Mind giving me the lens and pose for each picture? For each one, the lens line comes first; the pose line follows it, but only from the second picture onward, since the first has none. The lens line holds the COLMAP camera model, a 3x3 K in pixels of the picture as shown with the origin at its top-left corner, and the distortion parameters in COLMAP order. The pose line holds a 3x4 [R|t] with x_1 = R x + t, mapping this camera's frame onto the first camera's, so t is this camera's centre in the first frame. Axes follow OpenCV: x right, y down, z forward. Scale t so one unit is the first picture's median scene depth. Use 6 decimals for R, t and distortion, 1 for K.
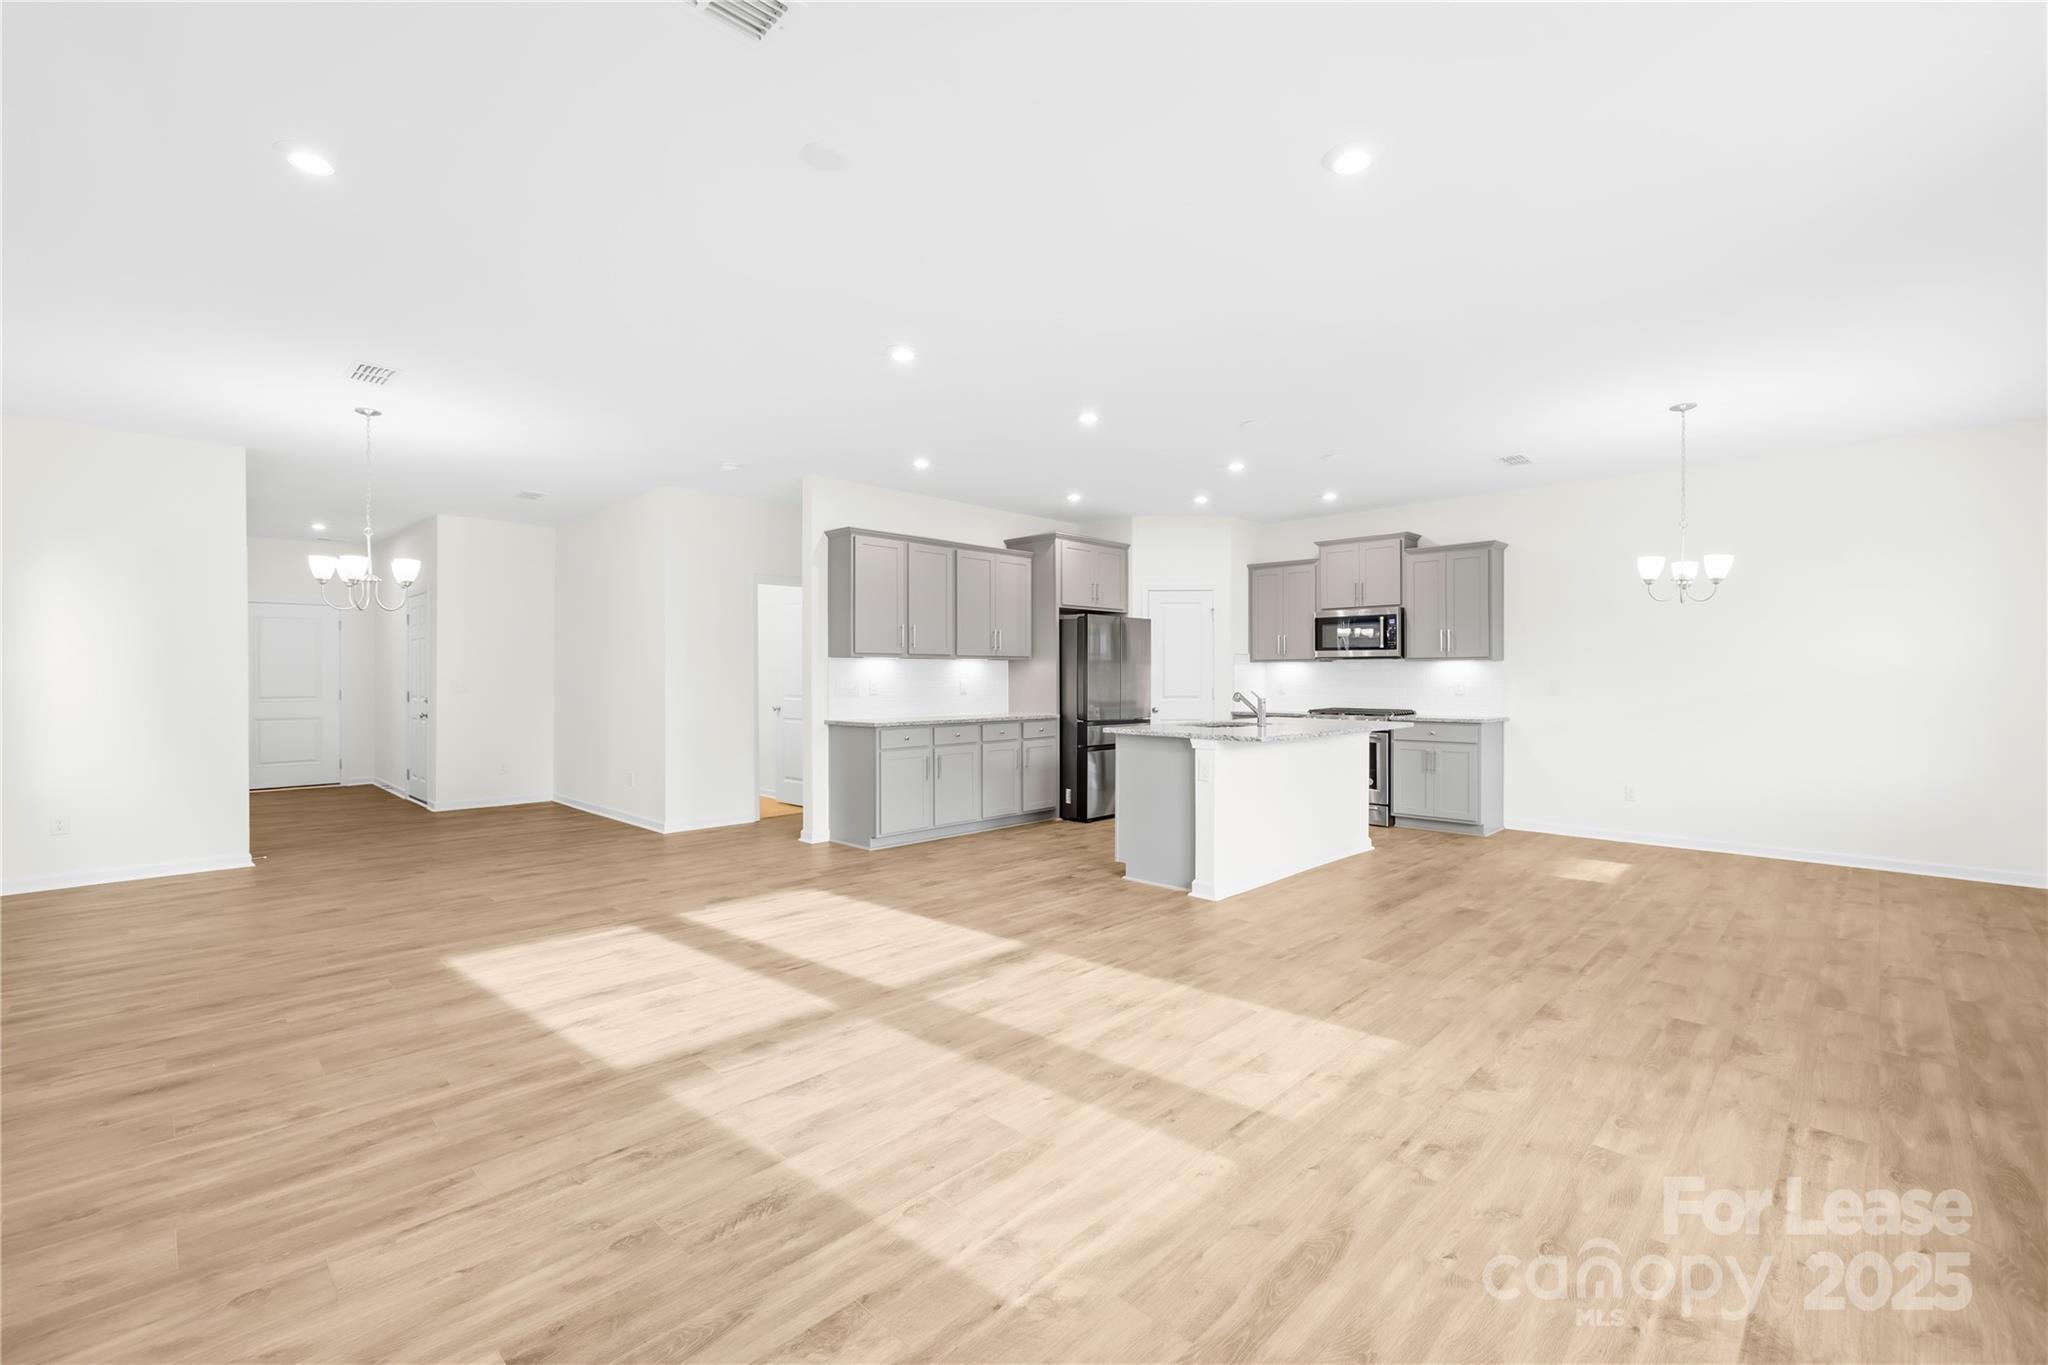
lens RADIAL K [[888.7, 0, 1024.0], [0, 888.7, 682.5], [0, 0, 1]] dist [-0.001582, -0.000232]
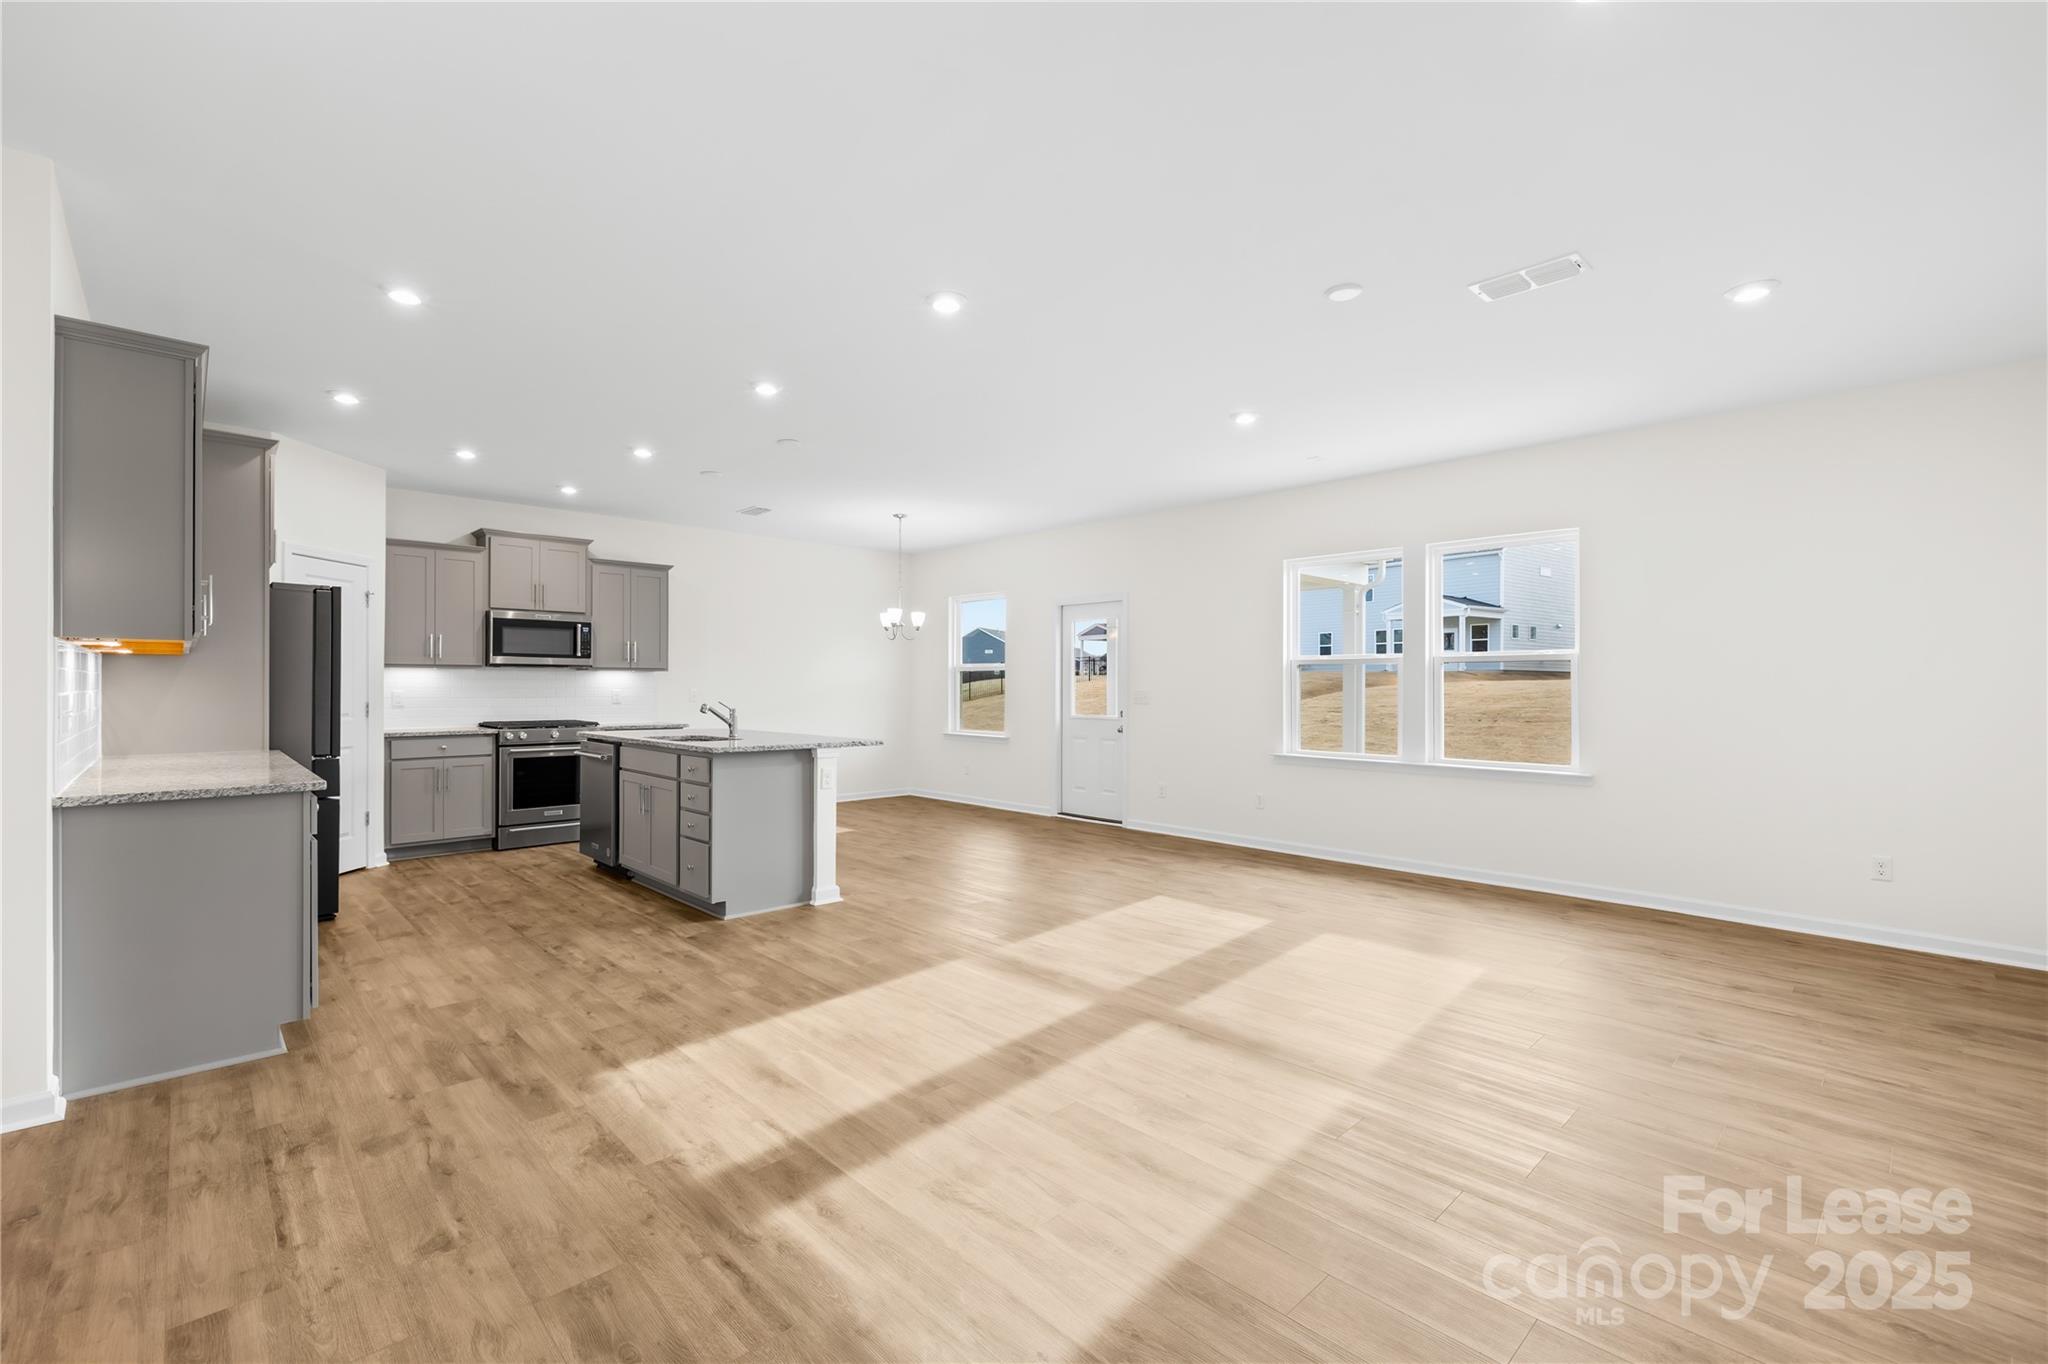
lens RADIAL K [[869.5, 0, 1012.5], [0, 869.5, 684.7], [0, 0, 1]] dist [0.000203, -0.000493]
pose [[0.033312, 0.000697, 0.999445, -0.612941], [0.005921, 0.999982, -0.000895, -0.005149], [-0.999427, 0.005947, 0.033308, 0.581970]]
